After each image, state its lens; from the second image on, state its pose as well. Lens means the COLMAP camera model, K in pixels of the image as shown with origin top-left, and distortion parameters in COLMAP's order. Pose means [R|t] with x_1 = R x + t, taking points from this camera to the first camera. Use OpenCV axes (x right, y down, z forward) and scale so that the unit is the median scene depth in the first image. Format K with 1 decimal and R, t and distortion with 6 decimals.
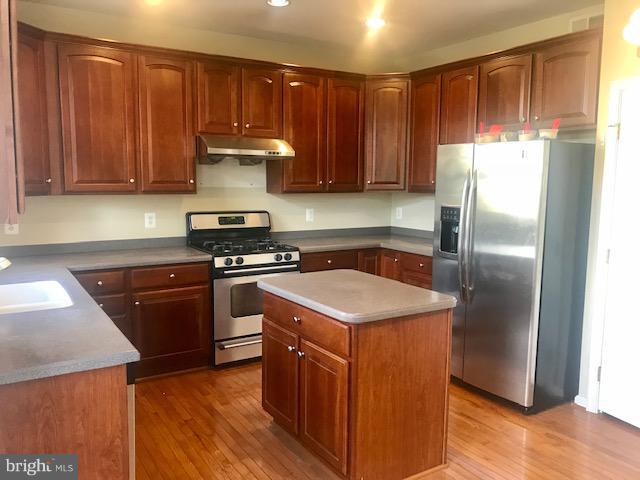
lens RADIAL K [[519.4, 0, 319.1], [0, 519.4, 238.5], [0, 0, 1]] dist [0.011435, -0.045045]
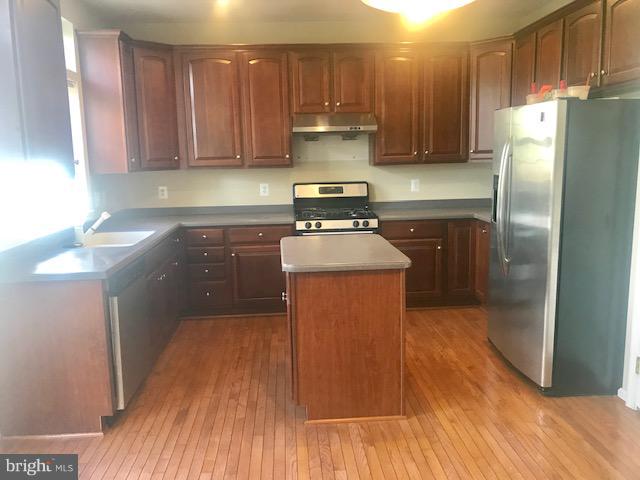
lens RADIAL K [[519.4, 0, 313.8], [0, 519.4, 241.2], [0, 0, 1]] dist [0.011435, -0.045045]
pose [[0.880001, 0.048409, -0.472498, 0.374674], [-0.023222, 0.997988, 0.058998, 0.011116], [0.474403, -0.040946, 0.879355, -0.011495]]
